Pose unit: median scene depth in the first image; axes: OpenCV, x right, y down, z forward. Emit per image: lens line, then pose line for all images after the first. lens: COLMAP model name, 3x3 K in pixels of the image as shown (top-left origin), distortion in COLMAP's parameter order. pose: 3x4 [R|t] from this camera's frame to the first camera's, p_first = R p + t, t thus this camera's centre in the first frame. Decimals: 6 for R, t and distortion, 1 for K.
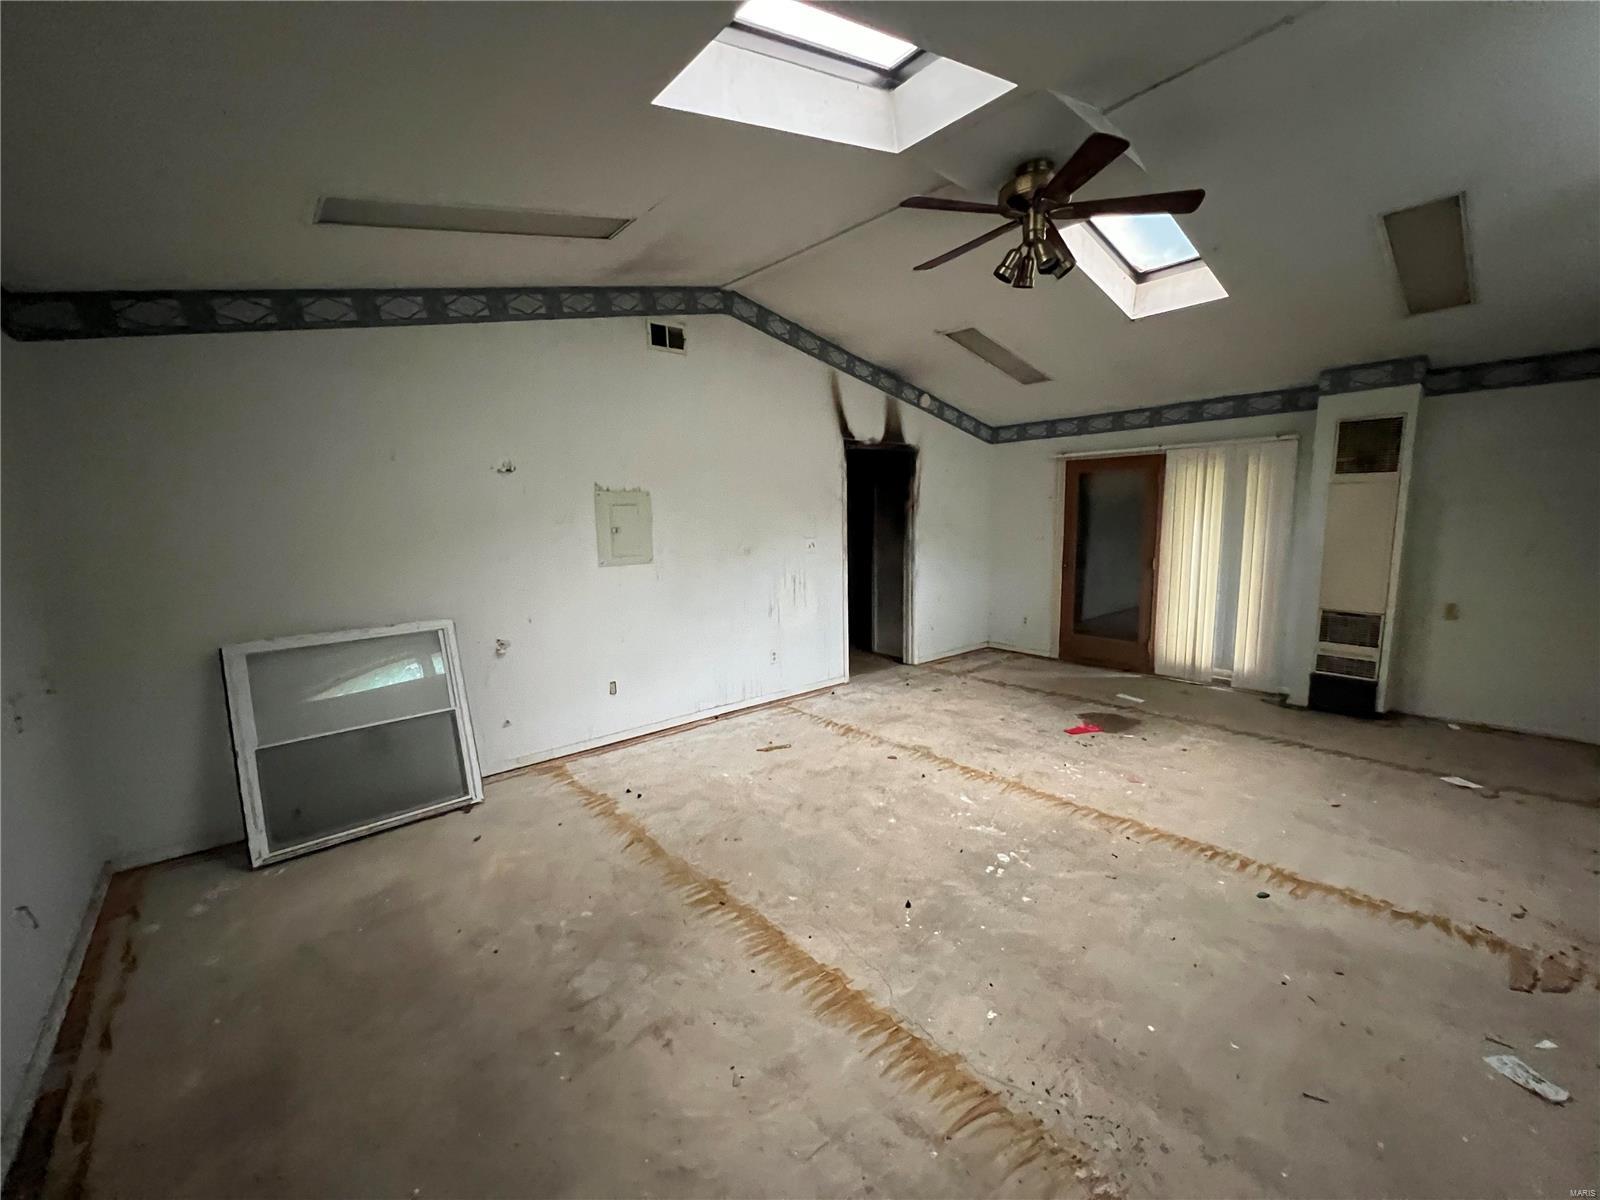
lens RADIAL K [[638.5, 0, 796.8], [0, 638.5, 600.4], [0, 0, 1]] dist [-0.001919, 0.000431]
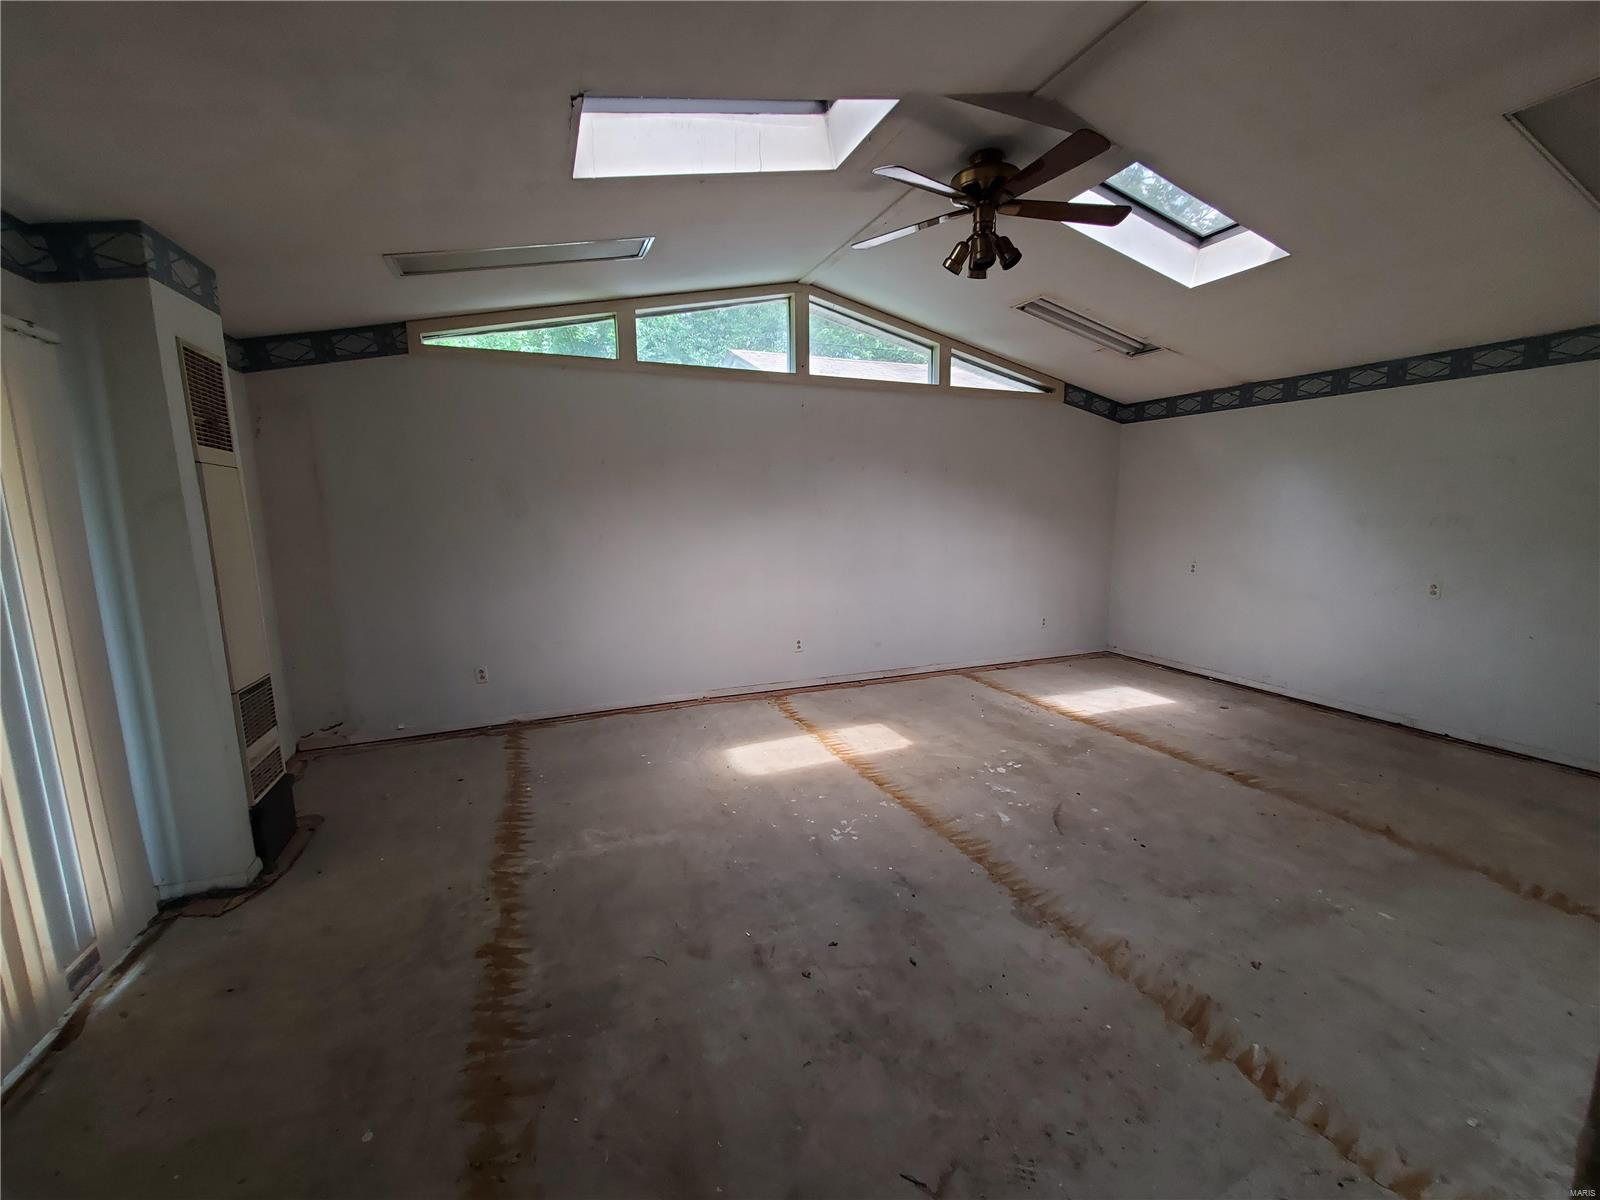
lens RADIAL K [[631.5, 0, 792.3], [0, 631.5, 601.3], [0, 0, 1]] dist [-0.001066, -0.000026]
pose [[-0.947624, -0.023801, 0.318499, 0.220496], [0.067078, 0.960147, 0.271326, -0.199499], [-0.312264, 0.278479, -0.908262, 1.479198]]
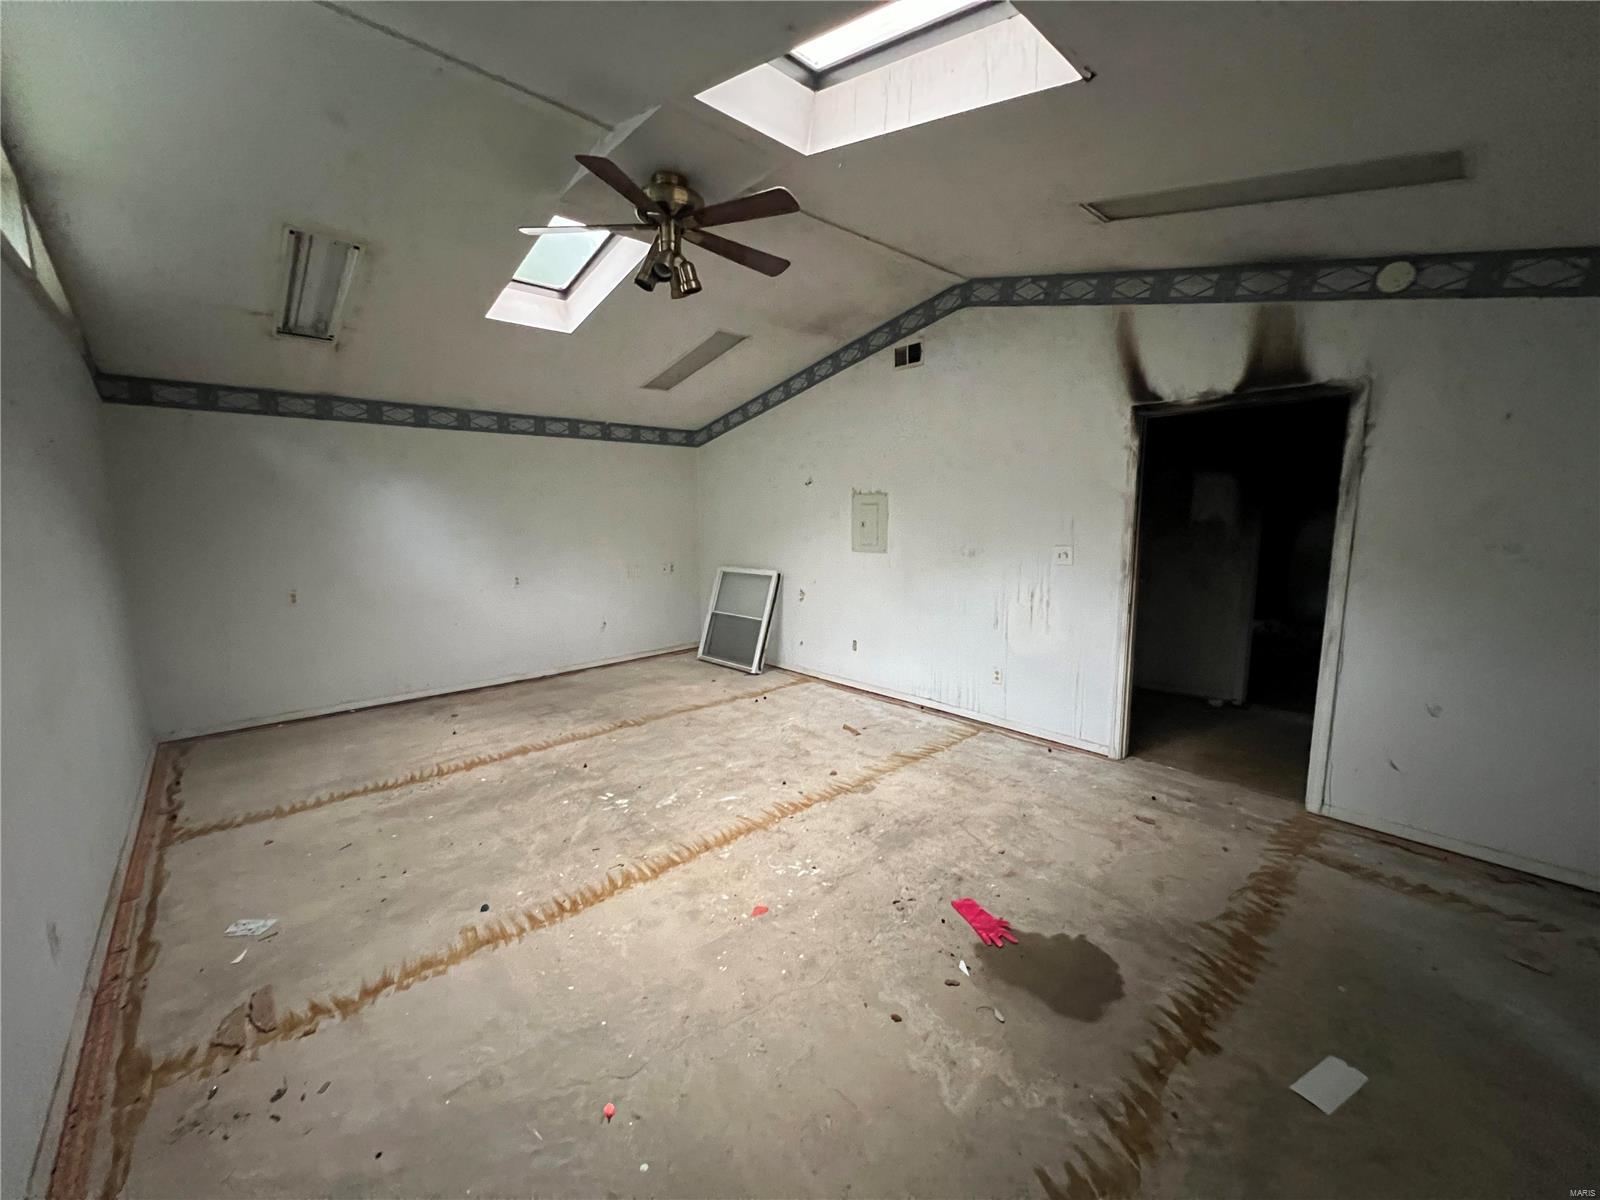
lens RADIAL K [[638.5, 0, 796.8], [0, 638.5, 600.4], [0, 0, 1]] dist [-0.001919, 0.000431]
pose [[0.023431, 0.154052, -0.987785, 0.995455], [-0.131800, 0.979908, 0.149697, -0.133834], [0.990999, 0.126682, 0.043264, 0.830456]]
